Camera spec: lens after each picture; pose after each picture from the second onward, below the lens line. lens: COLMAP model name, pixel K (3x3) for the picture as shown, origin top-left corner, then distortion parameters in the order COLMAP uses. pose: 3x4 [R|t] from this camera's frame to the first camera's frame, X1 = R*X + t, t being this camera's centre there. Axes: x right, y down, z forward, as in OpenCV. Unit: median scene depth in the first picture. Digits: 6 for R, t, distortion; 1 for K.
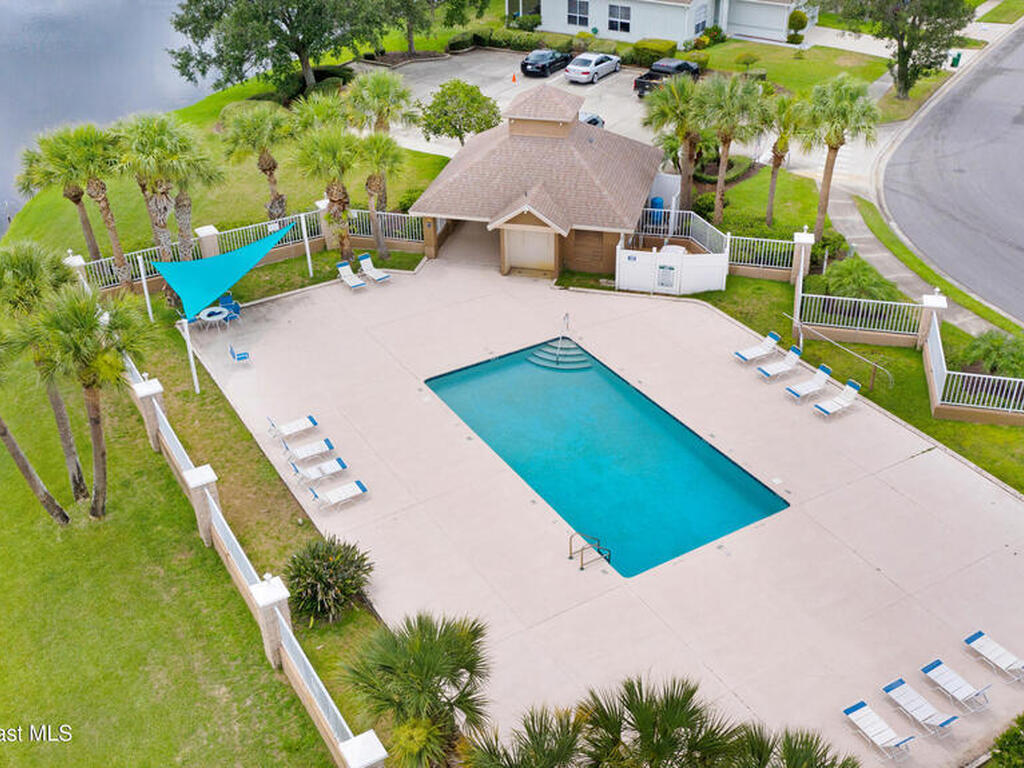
lens RADIAL K [[1085.6, 0, 514.5], [0, 1085.6, 368.1], [0, 0, 1]] dist [-0.007283, -0.007418]
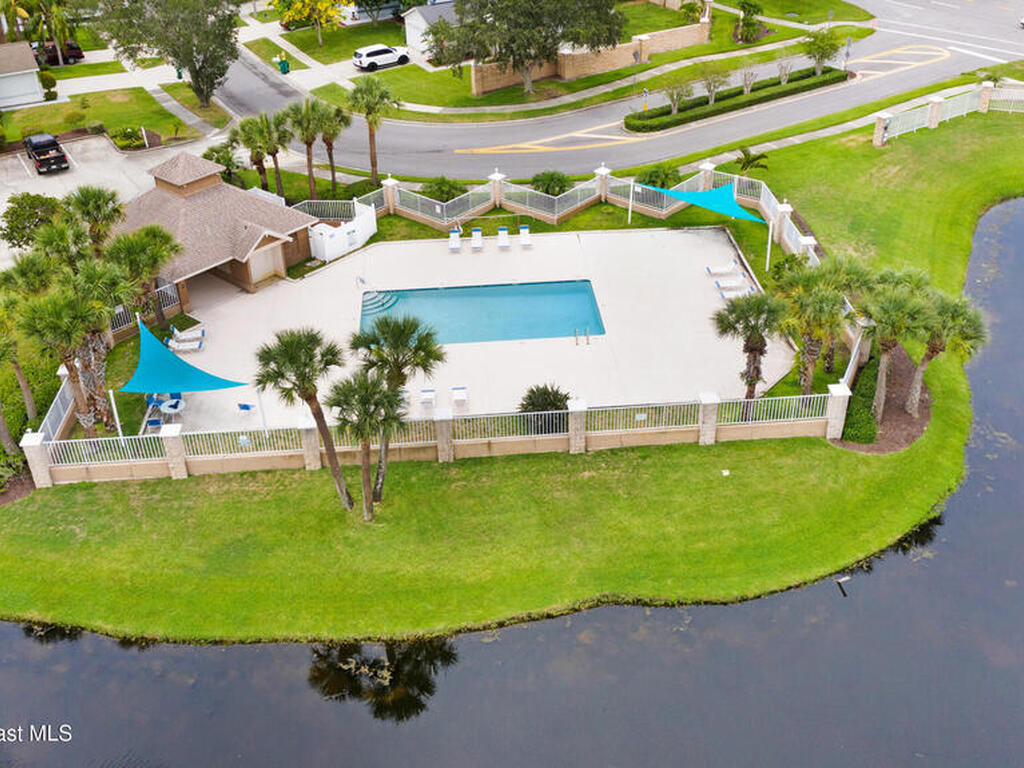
lens RADIAL K [[1085.6, 0, 514.5], [0, 1085.6, 368.1], [0, 0, 1]] dist [-0.007283, -0.007418]
pose [[0.409826, -0.467492, 0.783259, -0.975498], [0.469264, 0.844392, 0.258445, -0.208225], [-0.782198, 0.261638, 0.565430, 0.055592]]
